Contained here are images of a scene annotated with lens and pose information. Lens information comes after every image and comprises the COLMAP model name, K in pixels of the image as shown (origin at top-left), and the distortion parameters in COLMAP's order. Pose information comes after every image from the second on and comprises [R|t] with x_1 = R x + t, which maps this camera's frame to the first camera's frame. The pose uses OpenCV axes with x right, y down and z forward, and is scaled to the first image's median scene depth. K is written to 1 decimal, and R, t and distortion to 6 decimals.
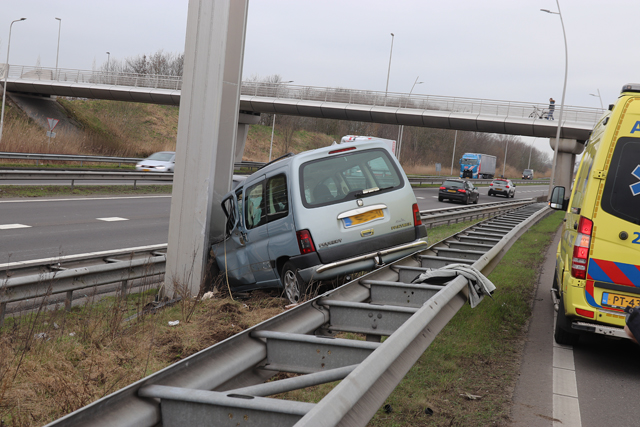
lens RADIAL K [[899.8, 0, 324.4], [0, 899.8, 213.0], [0, 0, 1]] dist [-0.000954, 0.000000]
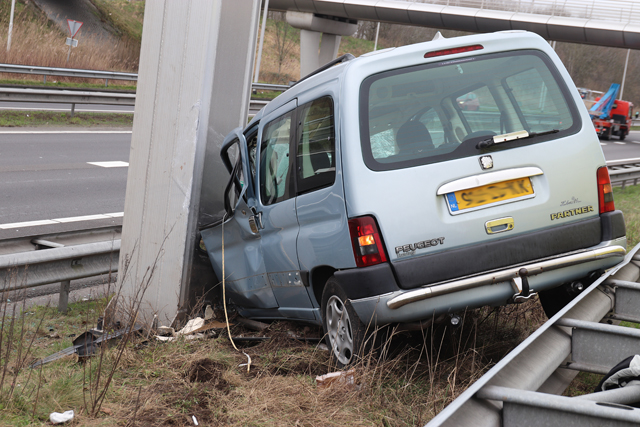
lens RADIAL K [[1160.7, 0, 325.8], [0, 1160.7, 197.9], [0, 0, 1]] dist [0.045842, 0.000000]
pose [[0.994848, 0.036517, -0.094578, 0.013022], [-0.033153, 0.998769, 0.036899, -0.011871], [0.095809, -0.033574, 0.994833, 0.361081]]
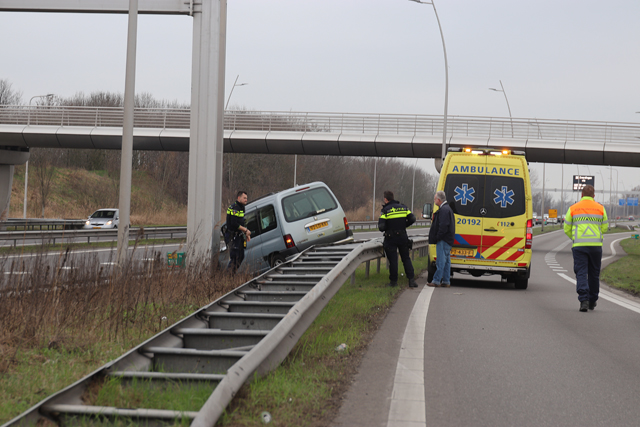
lens RADIAL K [[1704.1, 0, 320.2], [0, 1704.1, 215.4], [0, 0, 1]] dist [0.086810, 0.000000]
pose [[0.983550, -0.068742, 0.167045, -0.488253], [0.077584, 0.995878, -0.046989, 0.135122], [-0.163126, 0.059176, 0.984829, -2.202889]]
